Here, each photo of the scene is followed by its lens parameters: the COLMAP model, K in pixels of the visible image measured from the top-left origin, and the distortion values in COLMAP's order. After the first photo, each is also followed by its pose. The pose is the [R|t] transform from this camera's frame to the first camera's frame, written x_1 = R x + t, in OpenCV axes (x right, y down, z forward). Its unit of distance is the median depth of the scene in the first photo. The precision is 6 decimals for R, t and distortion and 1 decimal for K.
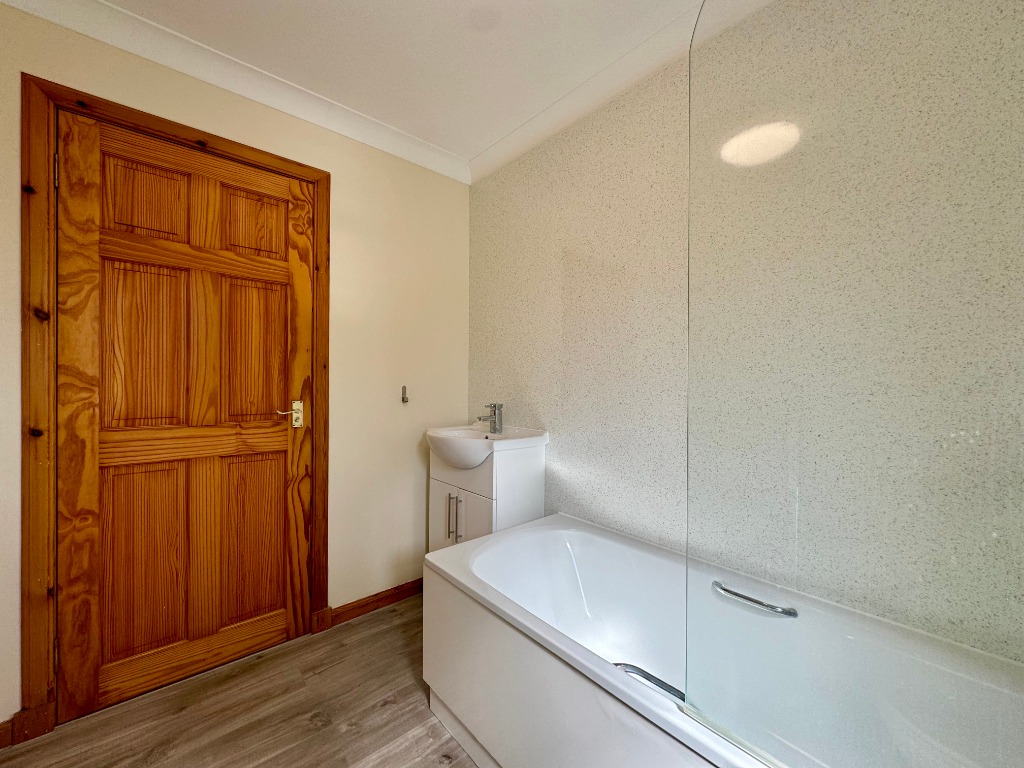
lens RADIAL K [[409.2, 0, 508.6], [0, 409.2, 385.8], [0, 0, 1]] dist [-0.000409, -0.000437]
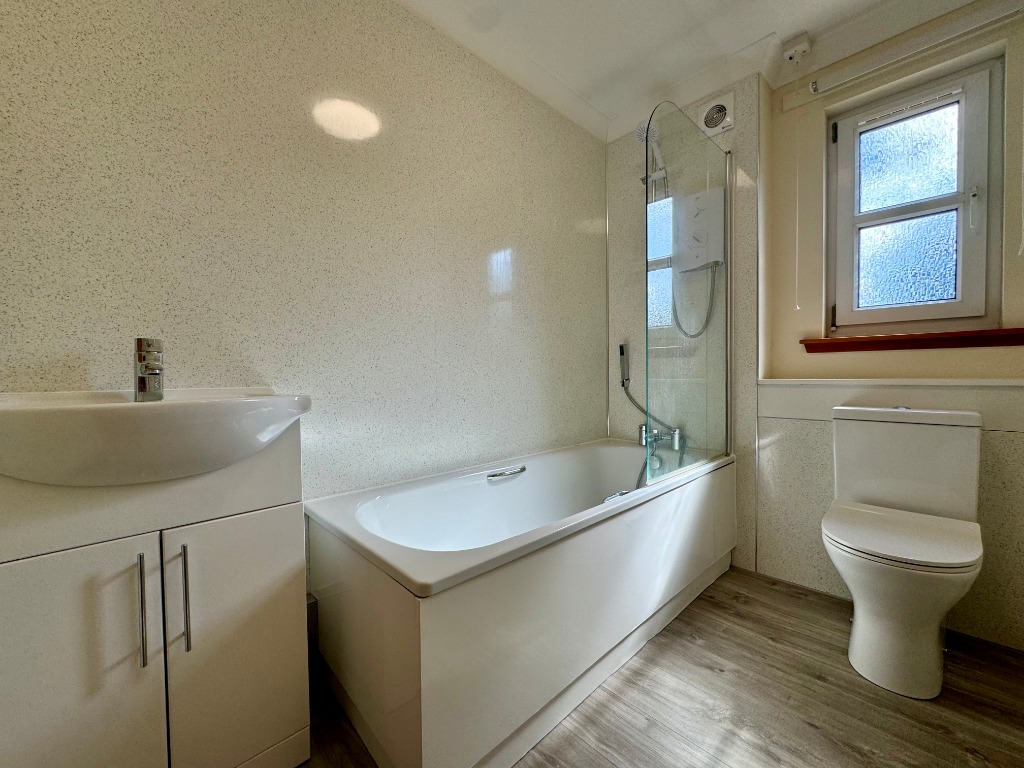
lens RADIAL K [[409.2, 0, 508.8], [0, 409.2, 376.1], [0, 0, 1]] dist [-0.000409, -0.000437]
pose [[-0.047915, -0.024332, 0.998555, -0.687061], [0.011942, 0.999618, 0.024931, 0.104346], [-0.998780, 0.013120, -0.047606, 0.834197]]
